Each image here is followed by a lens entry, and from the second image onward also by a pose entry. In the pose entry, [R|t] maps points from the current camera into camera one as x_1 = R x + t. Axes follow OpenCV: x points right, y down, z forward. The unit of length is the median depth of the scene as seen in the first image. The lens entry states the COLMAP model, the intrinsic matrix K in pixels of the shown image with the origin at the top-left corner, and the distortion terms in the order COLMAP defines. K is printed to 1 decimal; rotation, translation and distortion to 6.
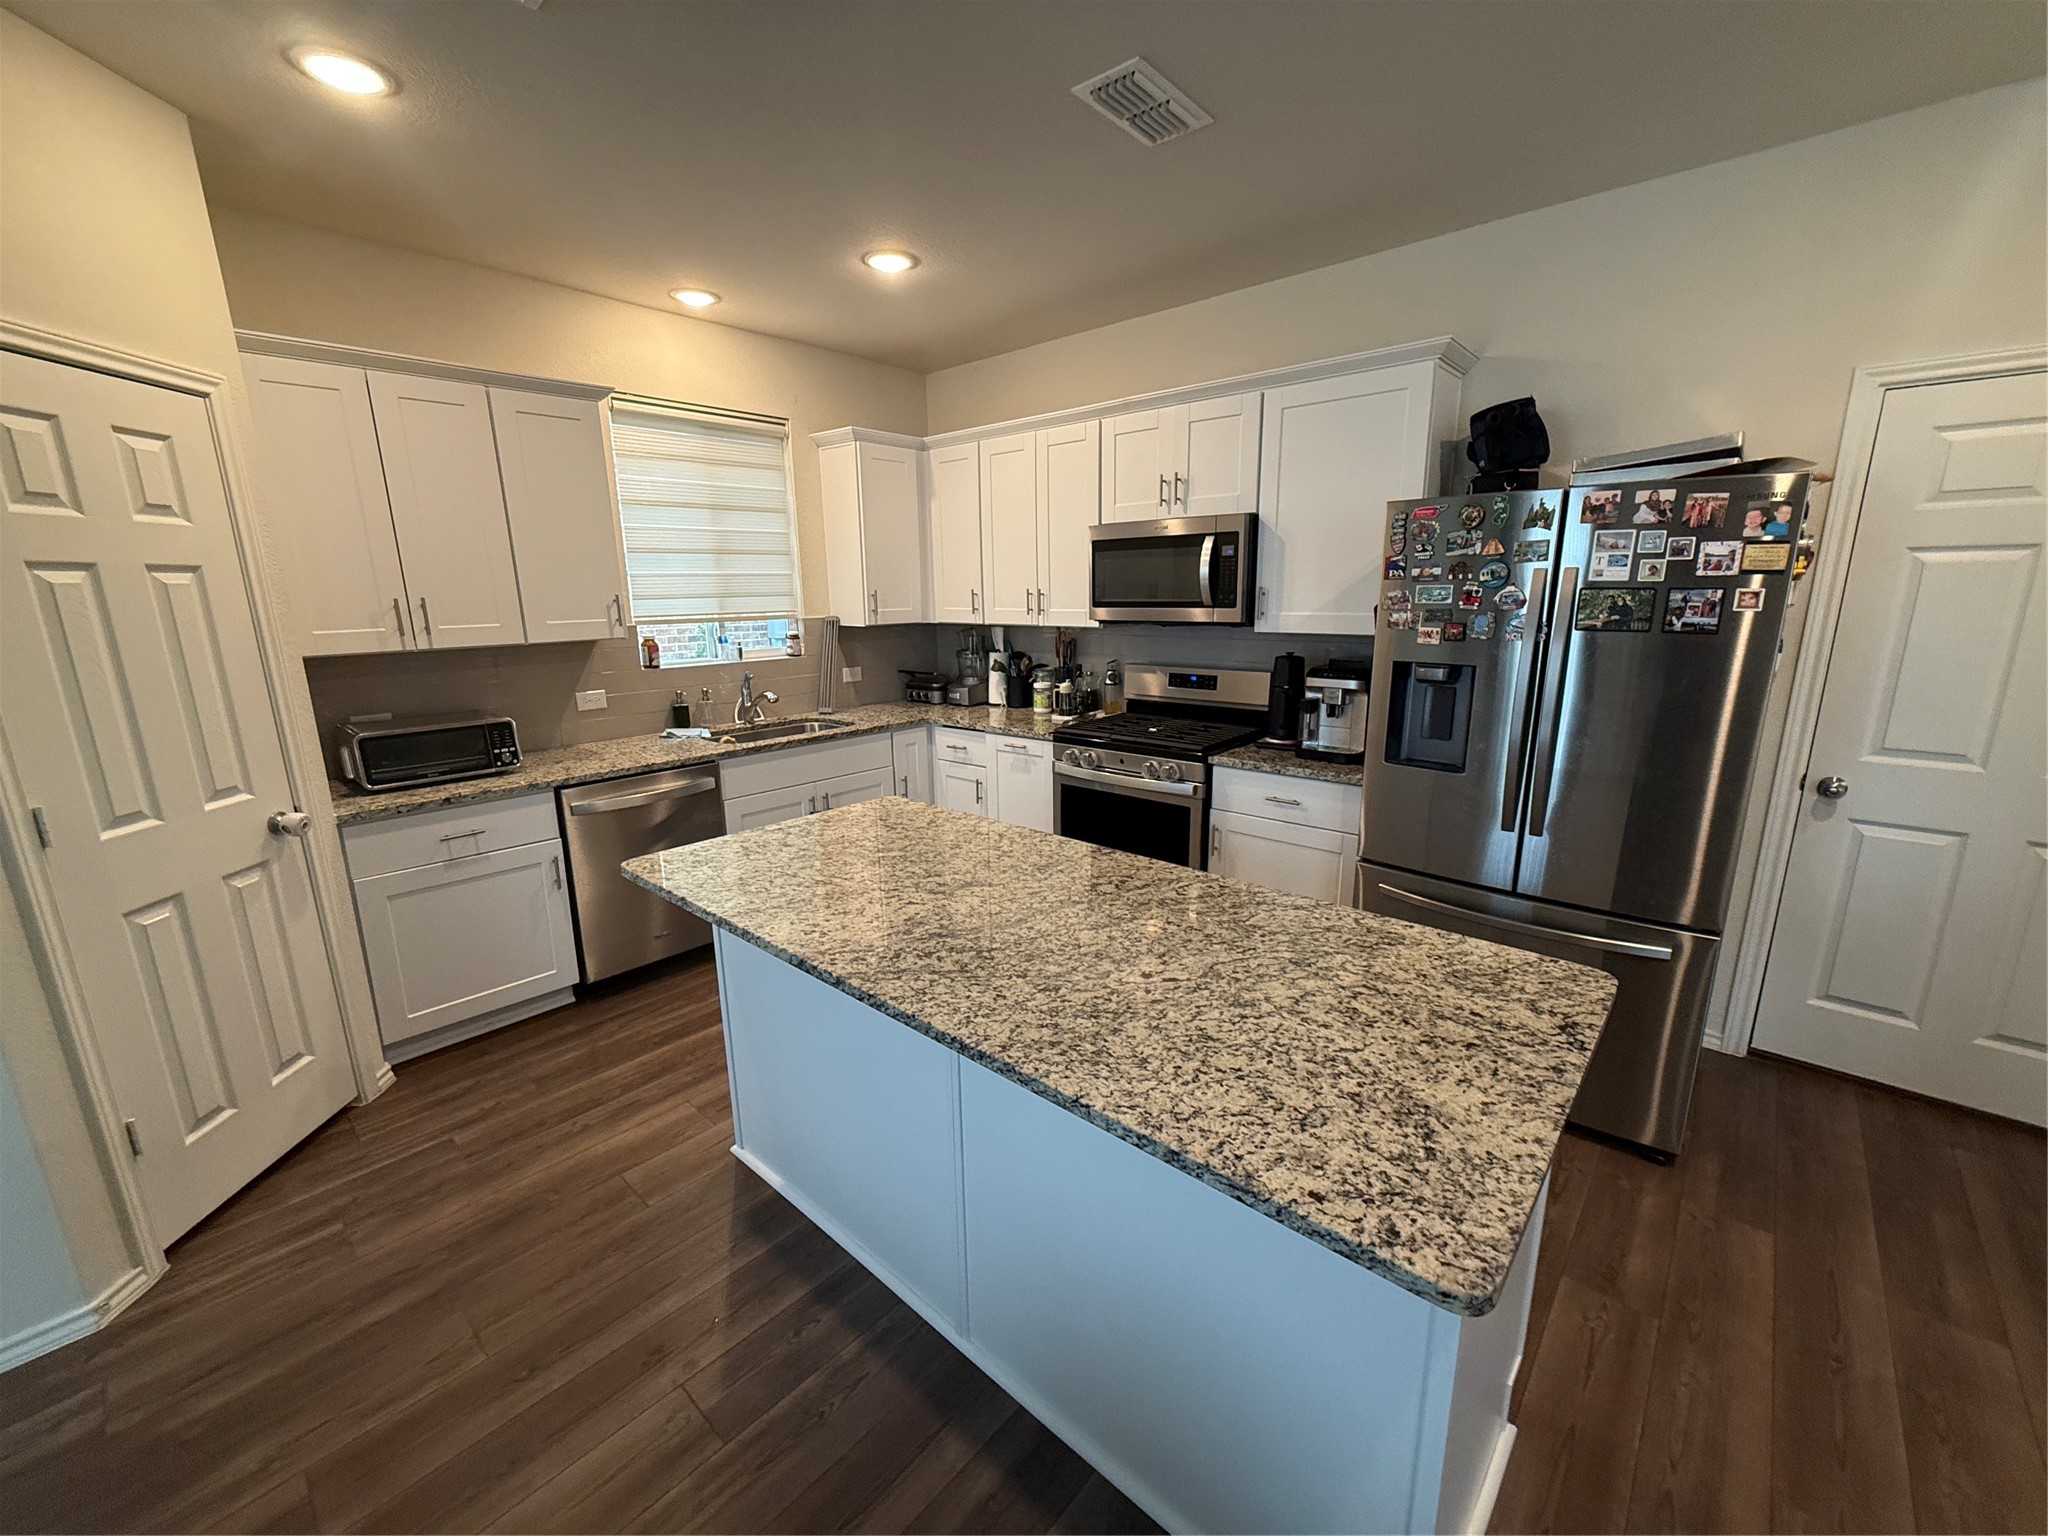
lens RADIAL K [[818.6, 0, 1030.4], [0, 818.6, 768.8], [0, 0, 1]] dist [0.001218, 0.000492]
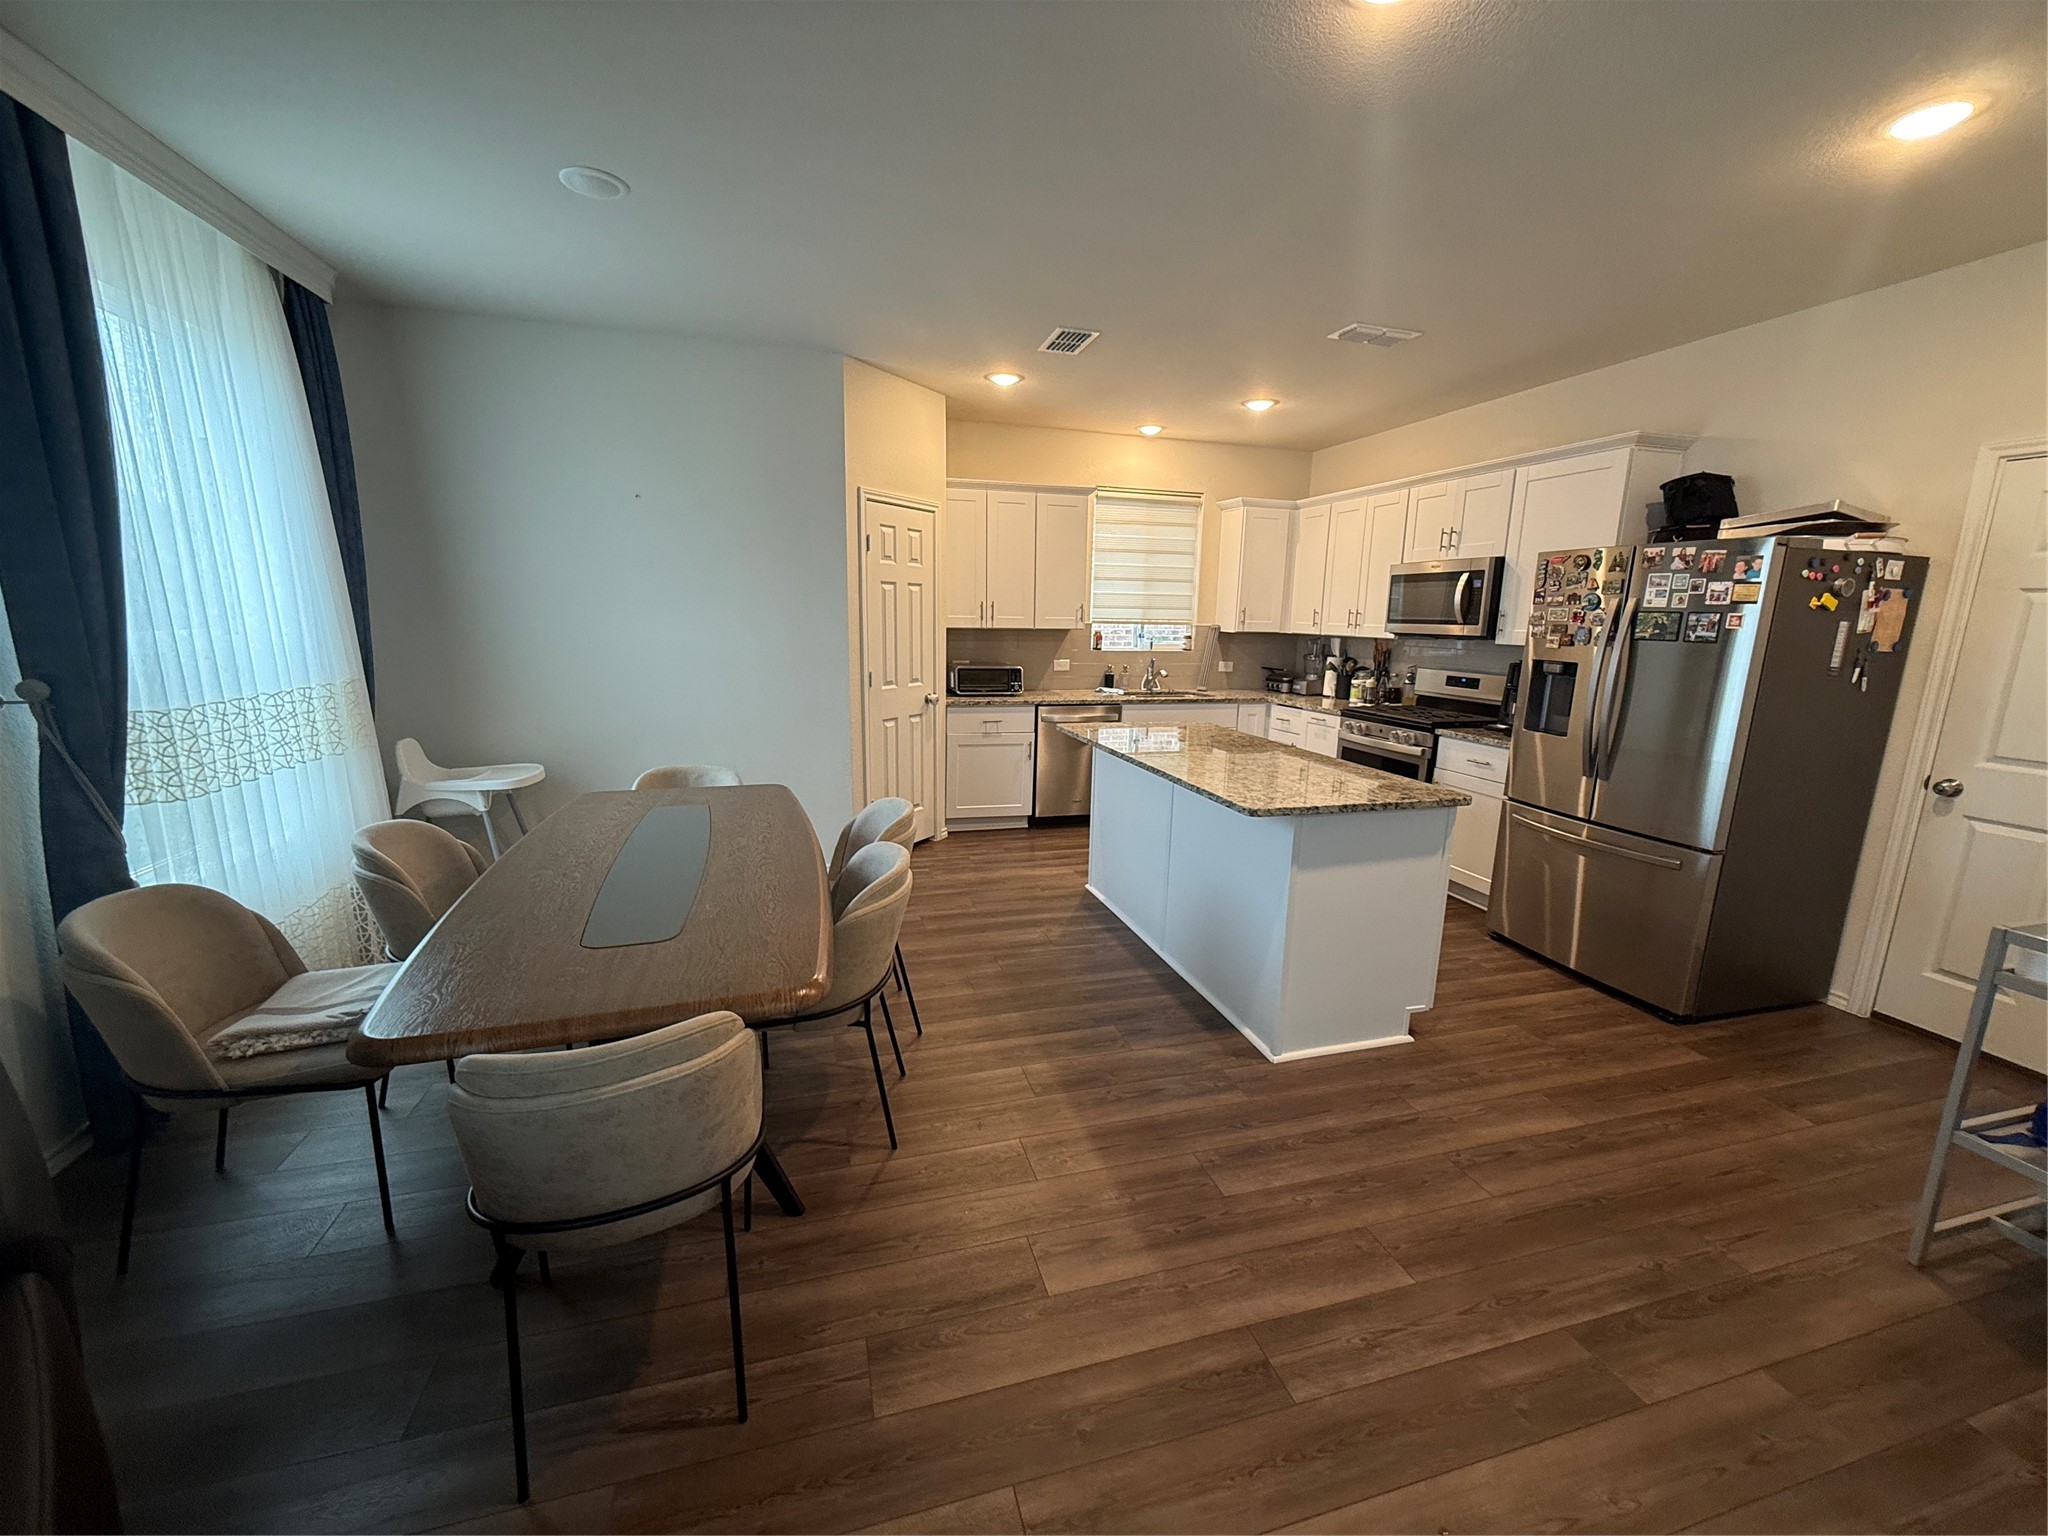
lens RADIAL K [[818.6, 0, 1023.7], [0, 818.6, 776.4], [0, 0, 1]] dist [0.001218, 0.000492]
pose [[0.845568, 0.135821, -0.516302, 0.375846], [-0.147328, 0.988908, 0.018862, 0.151289], [0.513136, 0.060117, 0.856199, -0.592280]]
